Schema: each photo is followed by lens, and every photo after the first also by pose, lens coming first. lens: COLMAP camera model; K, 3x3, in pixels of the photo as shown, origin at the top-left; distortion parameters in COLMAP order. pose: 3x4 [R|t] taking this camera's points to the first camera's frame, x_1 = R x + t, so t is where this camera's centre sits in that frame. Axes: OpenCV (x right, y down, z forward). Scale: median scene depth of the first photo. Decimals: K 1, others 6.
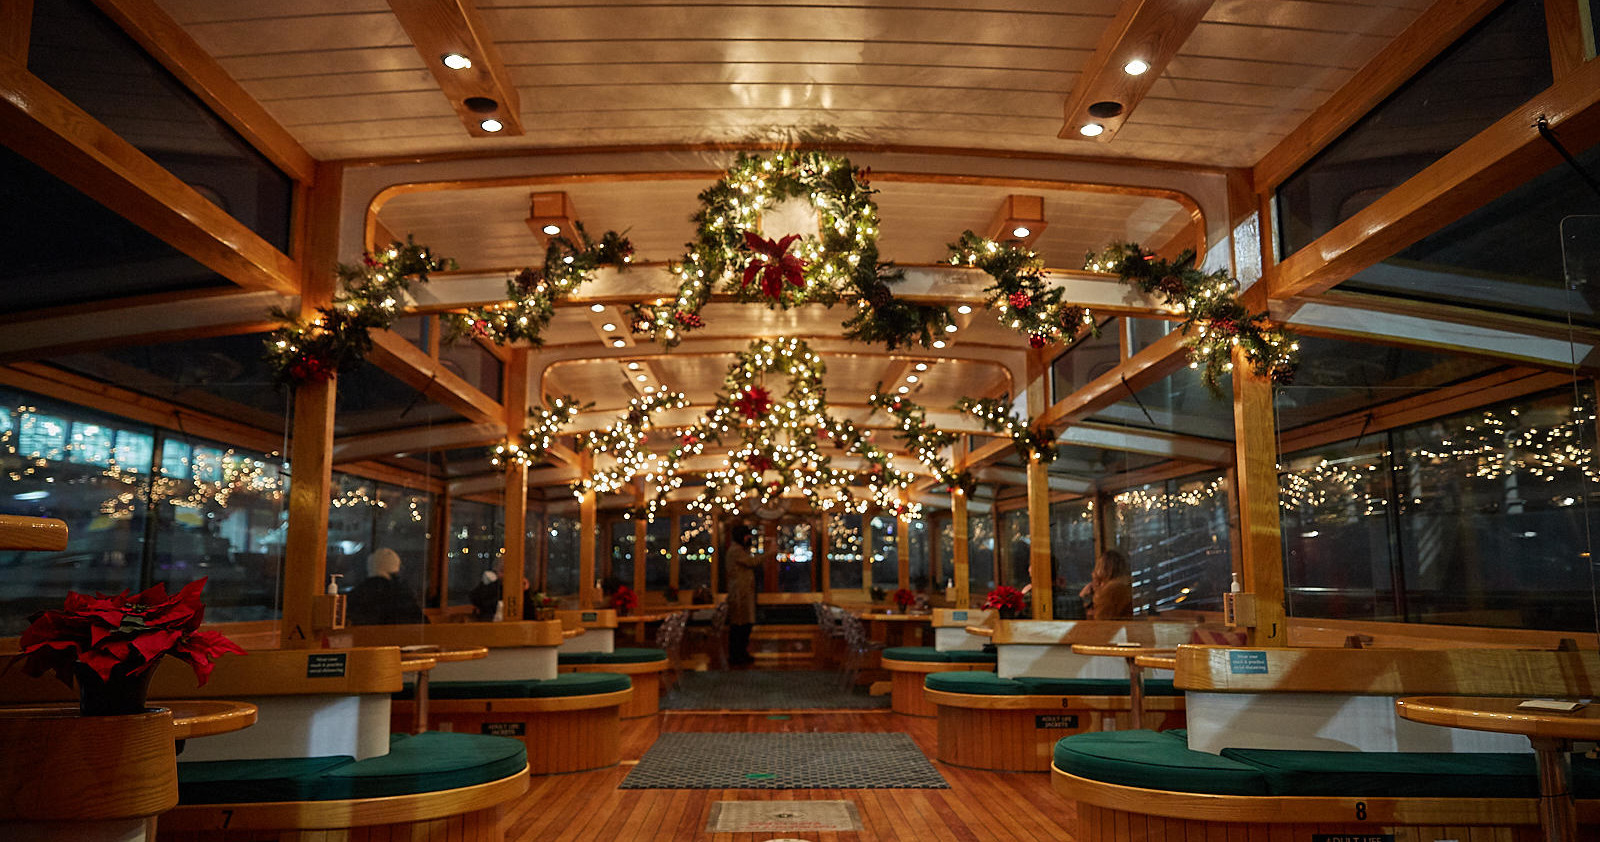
lens RADIAL K [[1171.7, 0, 800.0], [0, 1171.7, 421.0], [0, 0, 1]] dist [-0.000981, 0.000161]
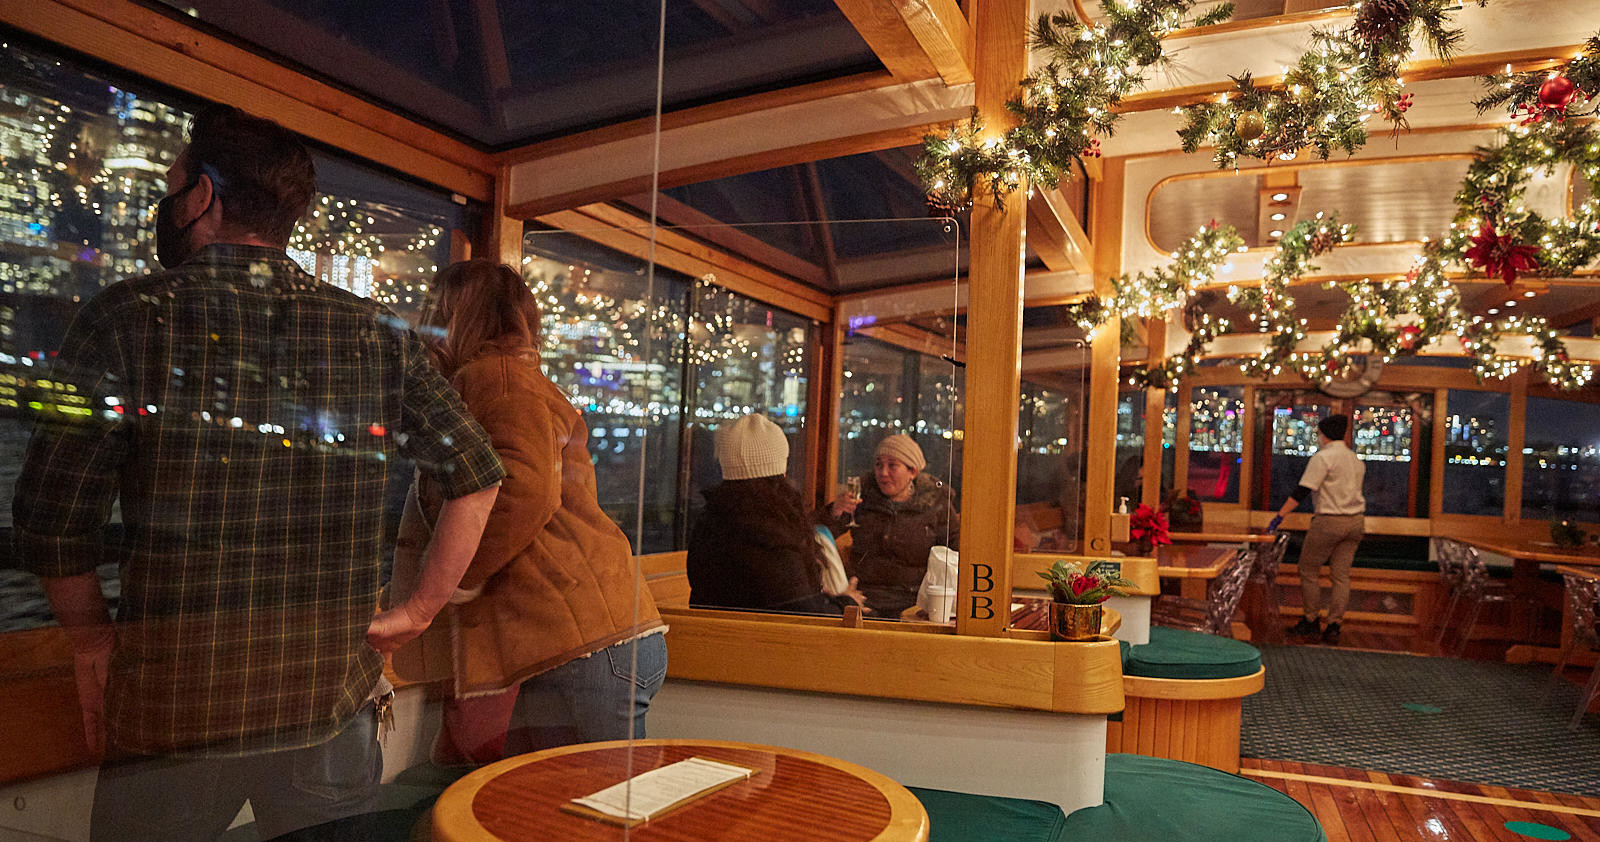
lens RADIAL K [[1185.6, 0, 801.0], [0, 1185.6, 489.4], [0, 0, 1]] dist [-0.001140, 0.000973]
pose [[0.941694, 0.055346, -0.331886, -0.175510], [-0.002497, 0.987501, 0.157592, 0.069930], [0.336460, -0.147575, 0.930063, 0.639307]]
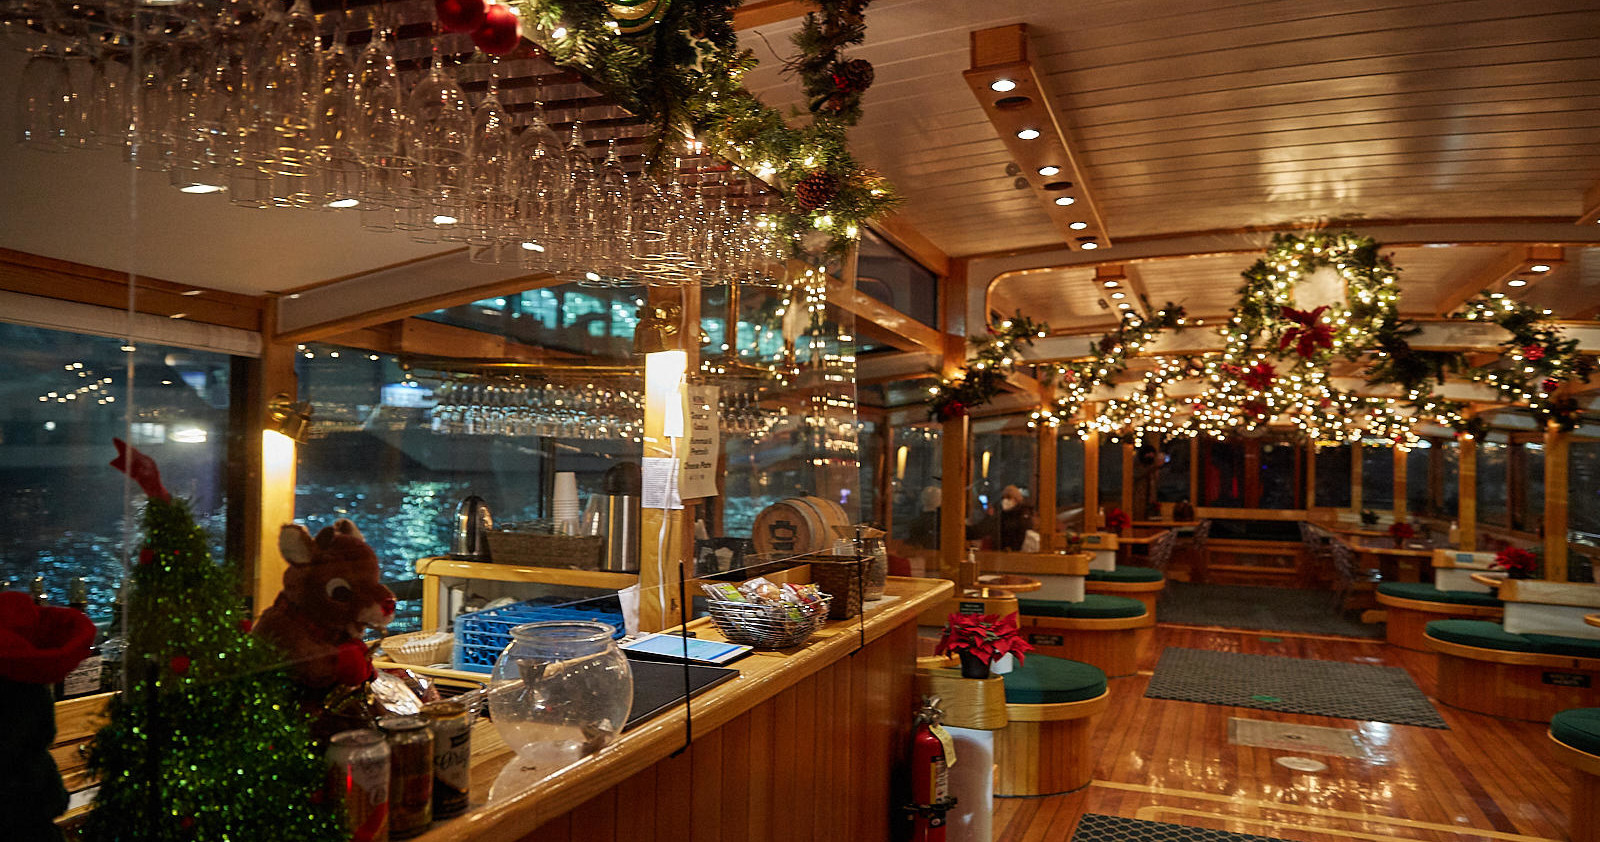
lens RADIAL K [[1178.2, 0, 735.3], [0, 1178.2, 412.0], [0, 0, 1]] dist [0.001184, 0.004921]
pose [[0.913417, 0.015825, -0.406717, -0.039171], [0.027010, 0.994685, 0.099361, -0.110726], [0.406128, -0.101743, 0.908135, -0.257517]]
